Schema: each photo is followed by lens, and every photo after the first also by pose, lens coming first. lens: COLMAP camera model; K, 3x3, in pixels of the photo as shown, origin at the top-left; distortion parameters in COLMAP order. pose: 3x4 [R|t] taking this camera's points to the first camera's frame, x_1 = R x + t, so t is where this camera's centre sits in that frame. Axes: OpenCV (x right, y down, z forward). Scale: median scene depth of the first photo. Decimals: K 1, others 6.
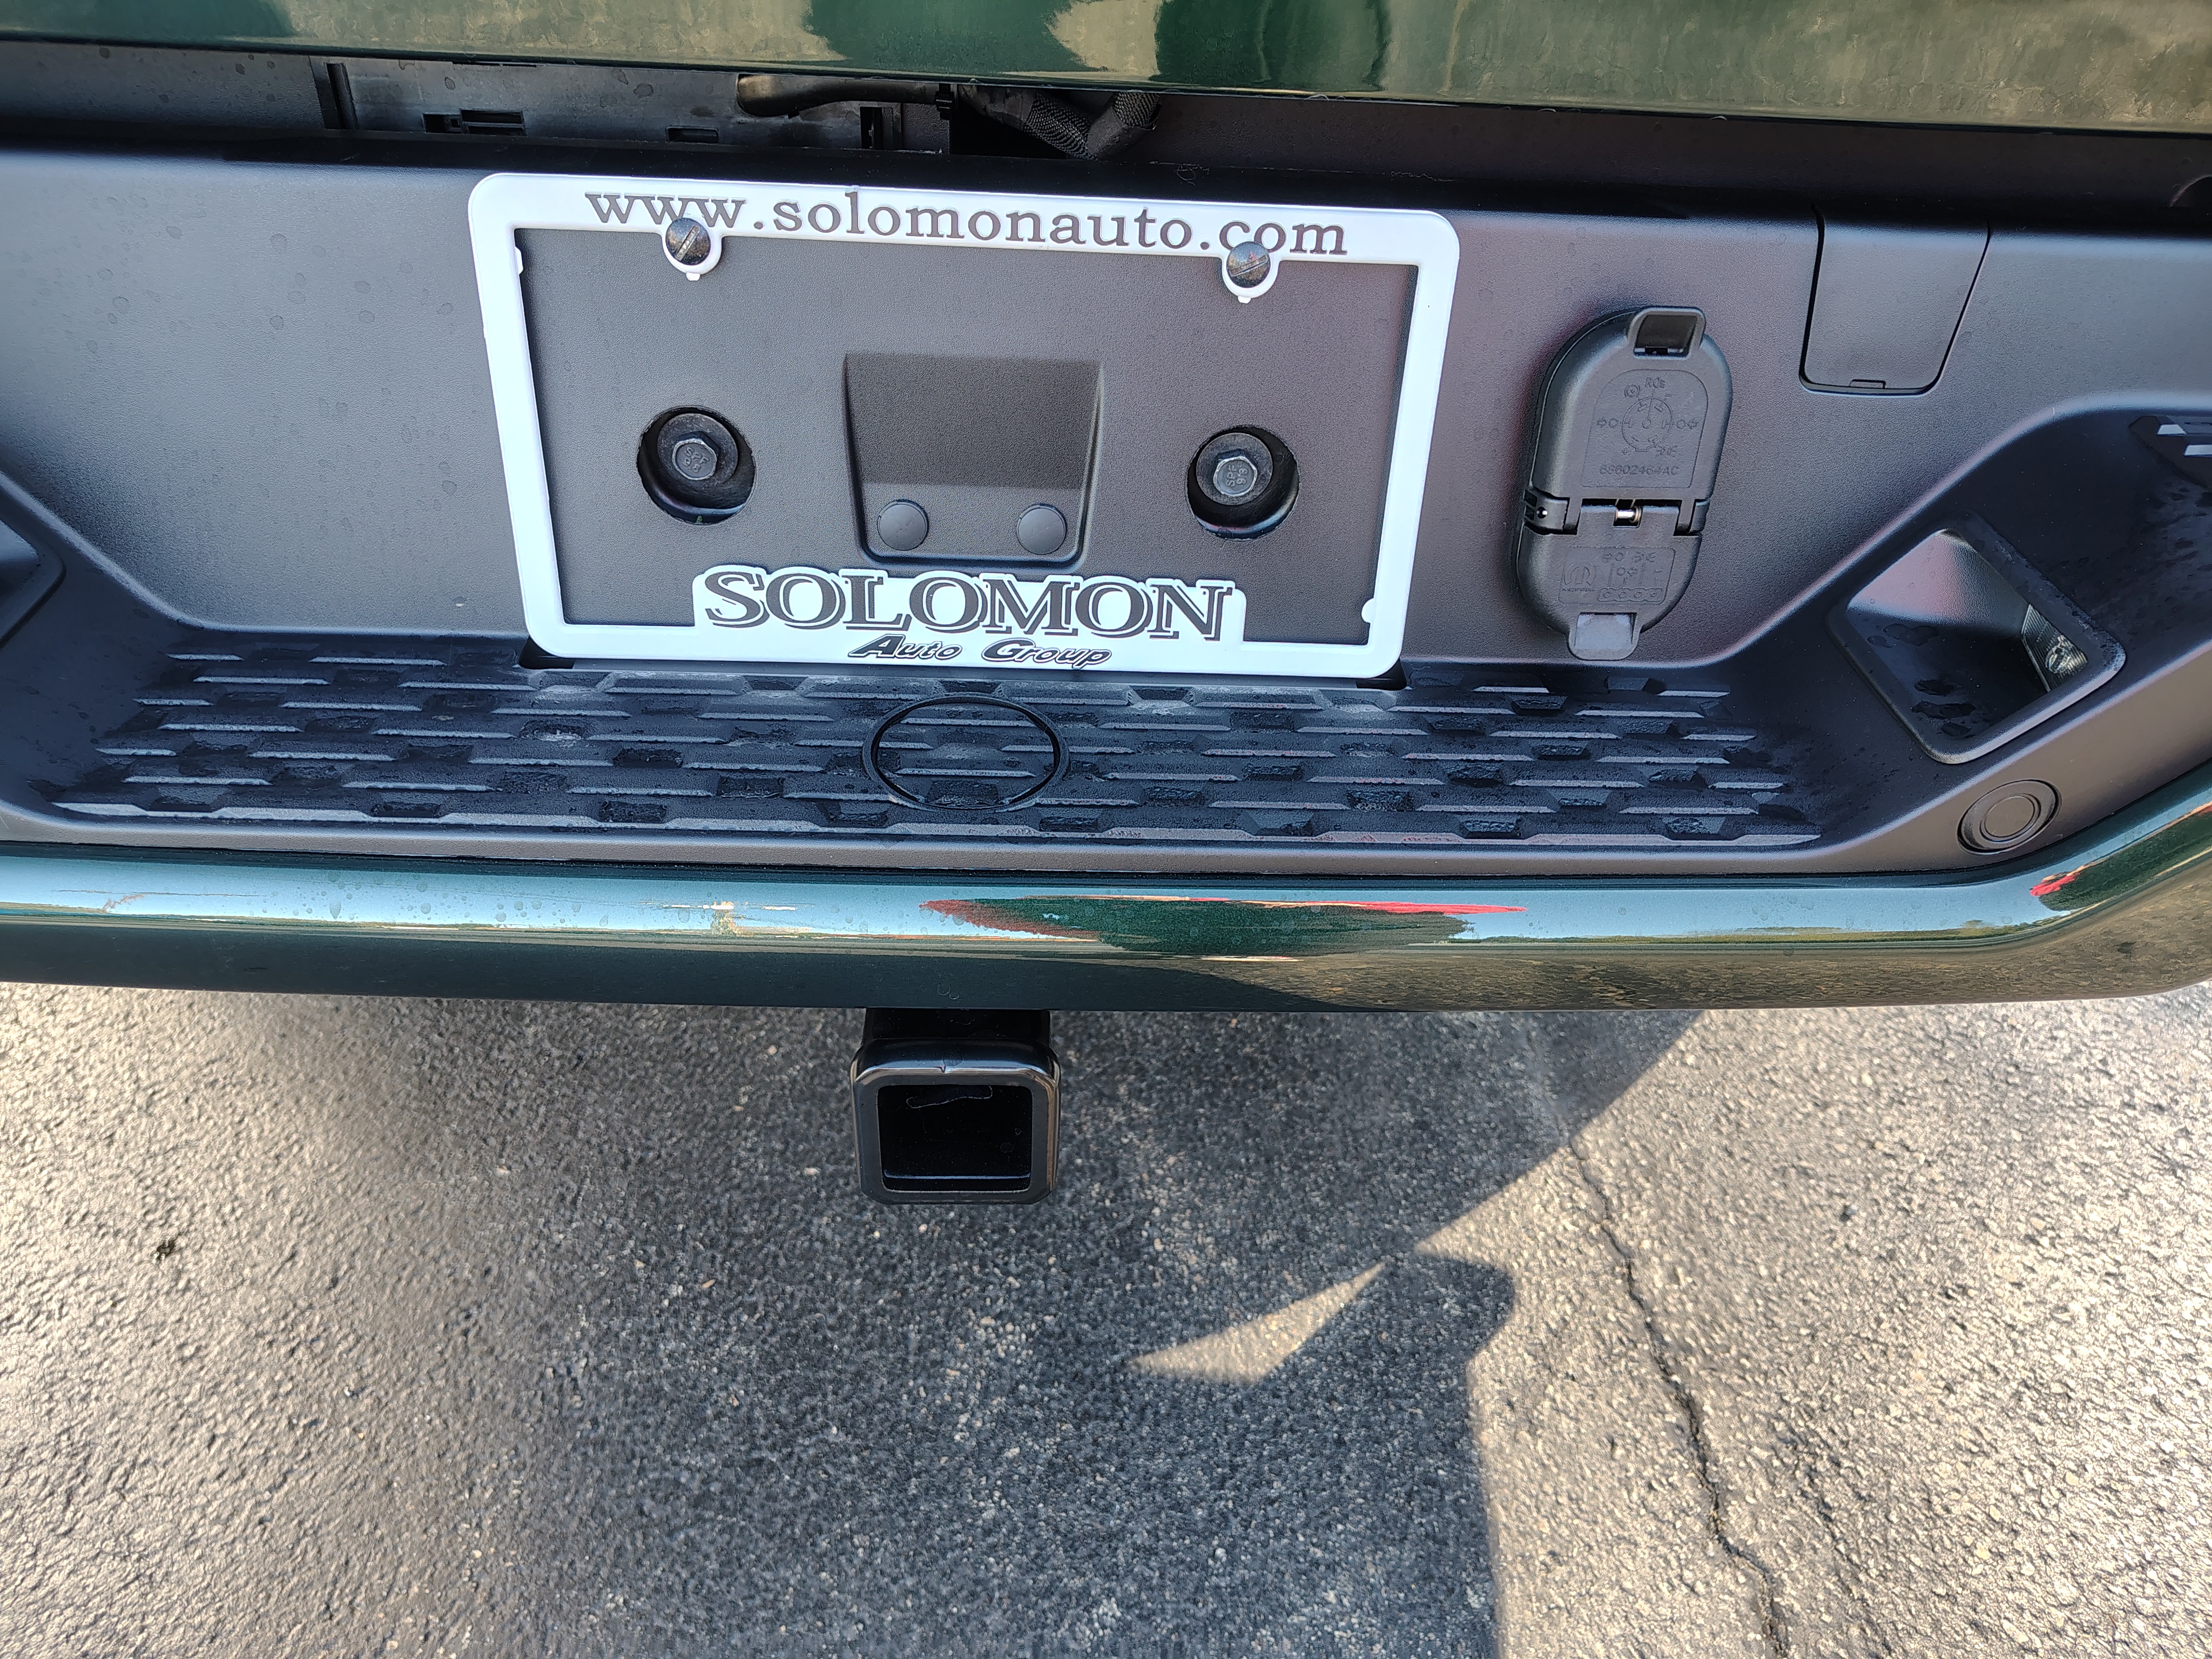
lens RADIAL K [[1521.5, 0, 1106.0], [0, 1521.5, 829.5], [0, 0, 1]] dist [0.015734, -0.006610]
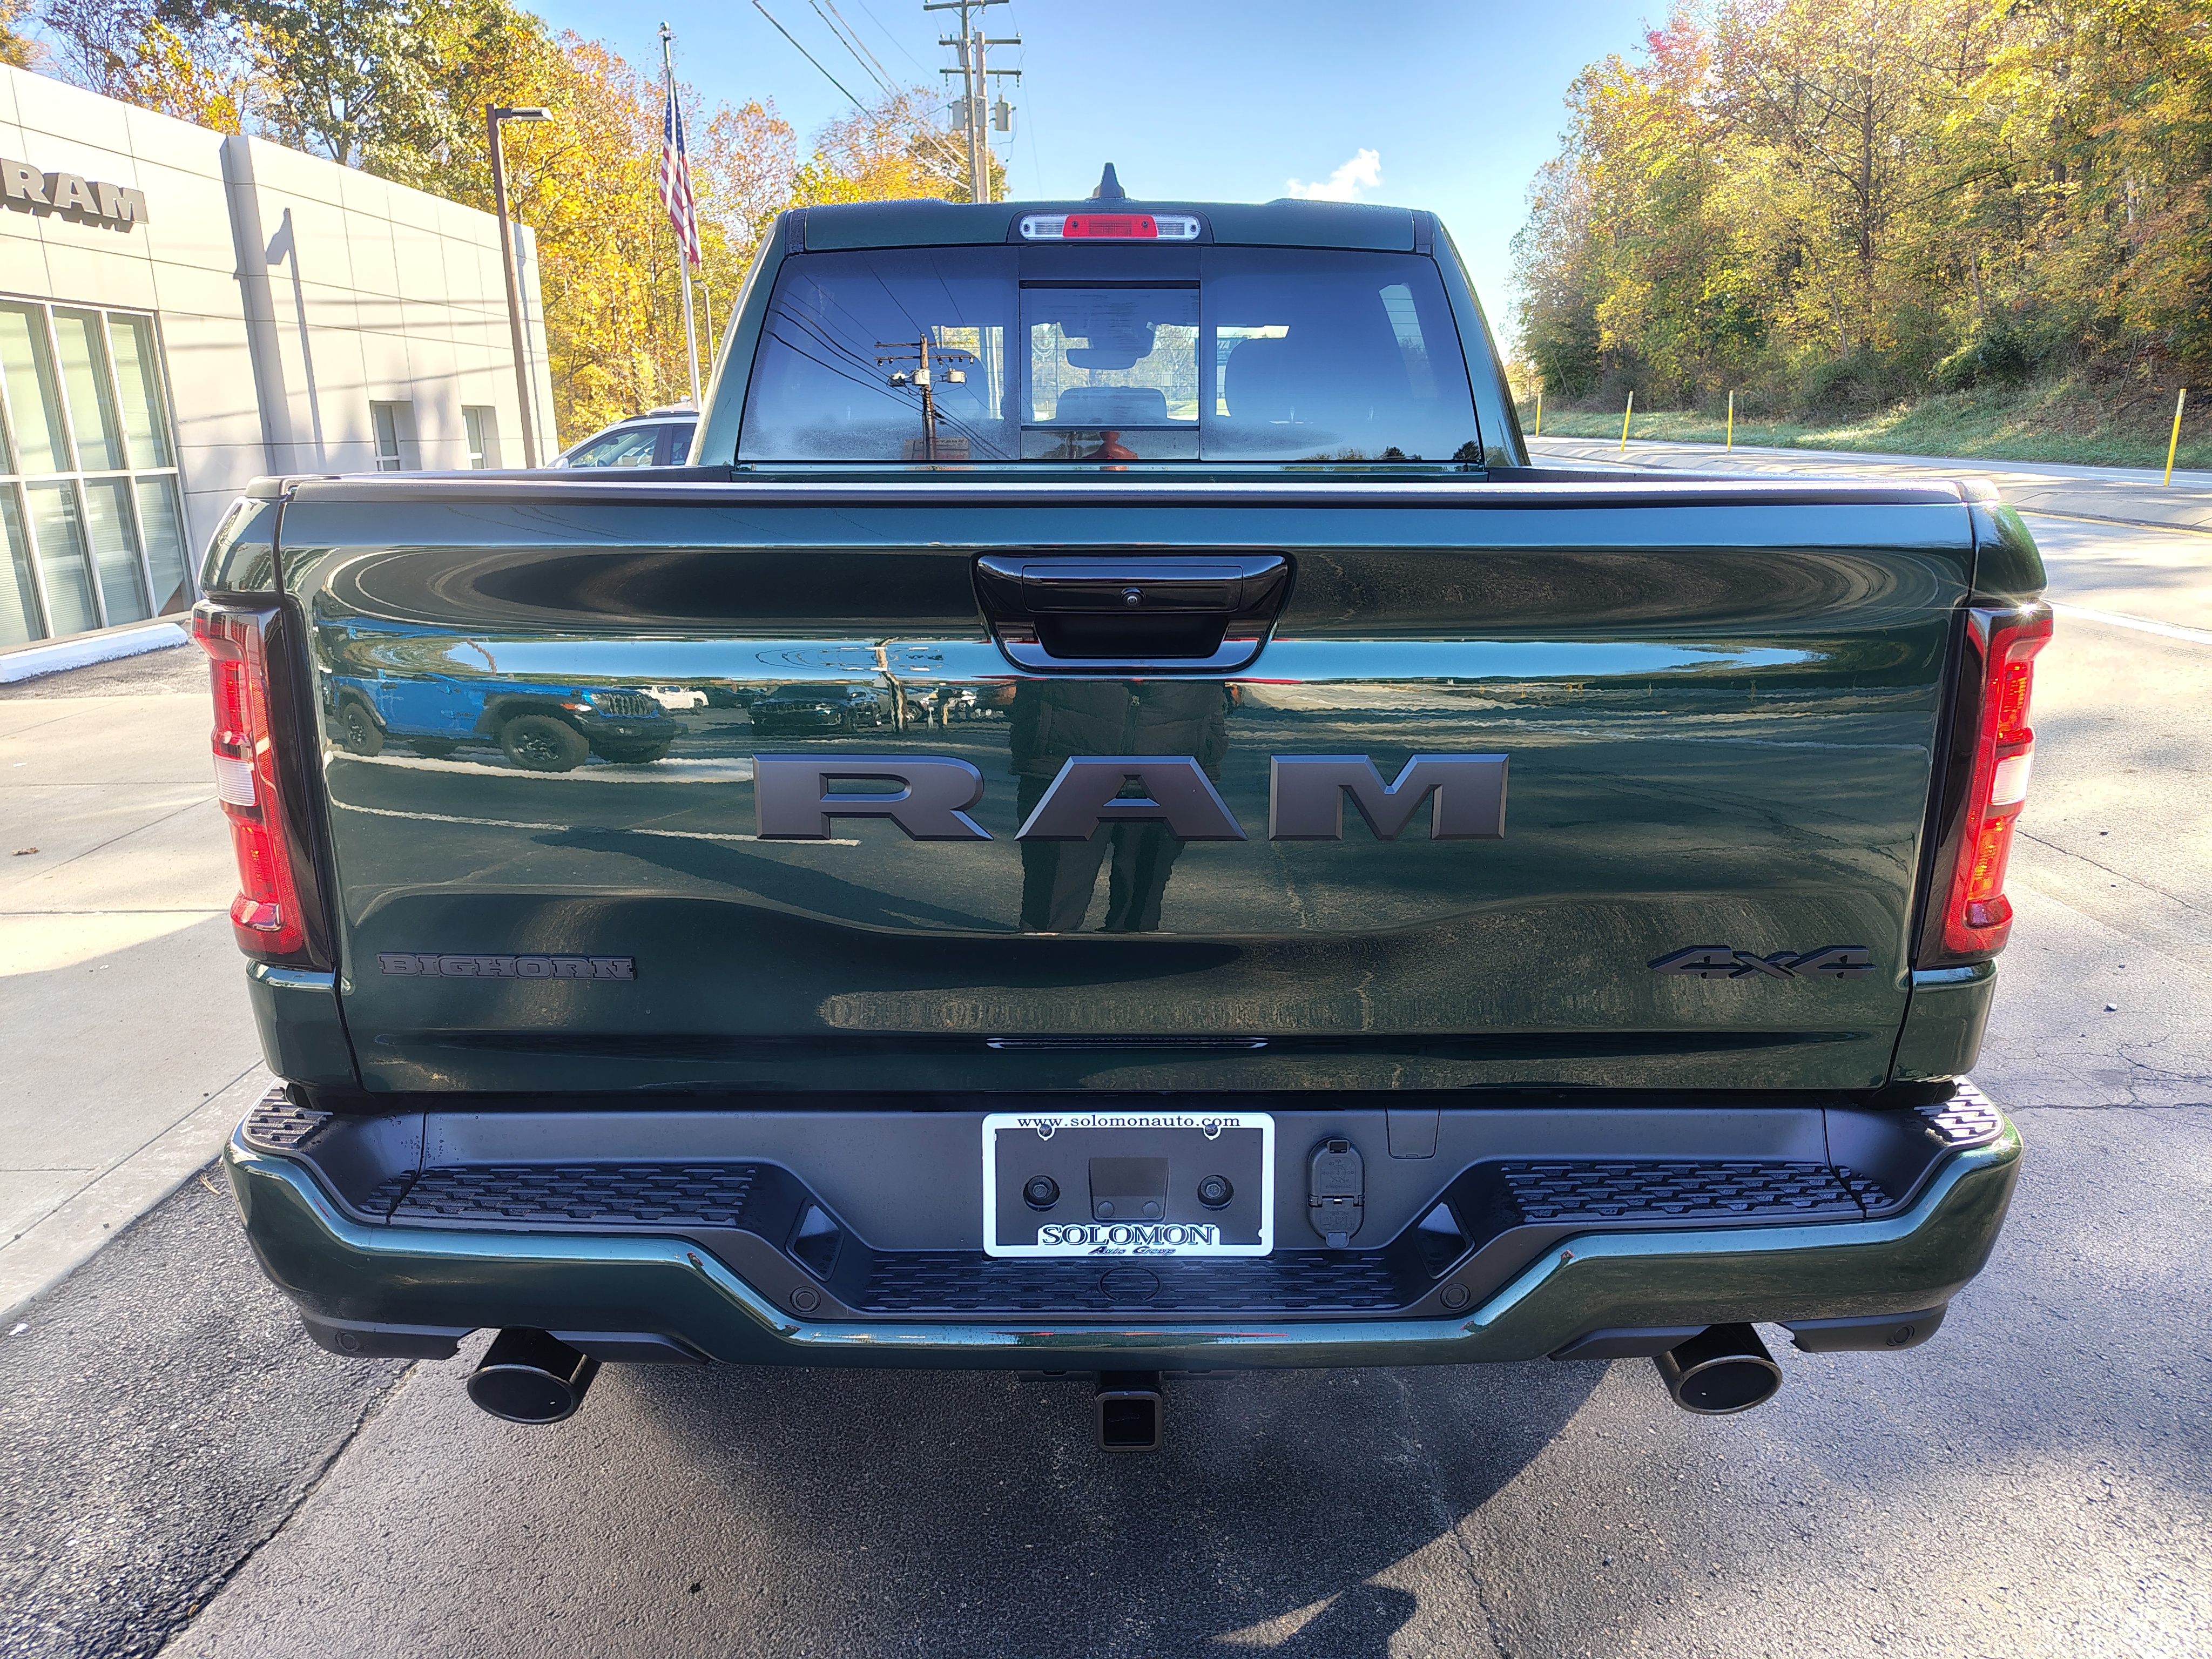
lens RADIAL K [[1521.5, 0, 1106.0], [0, 1521.5, 829.5], [0, 0, 1]] dist [0.015734, -0.006610]
pose [[0.998041, -0.042002, -0.046365, 0.041093], [0.021787, 0.928071, -0.371765, 0.228442], [0.058645, 0.370027, 0.927168, -2.103967]]
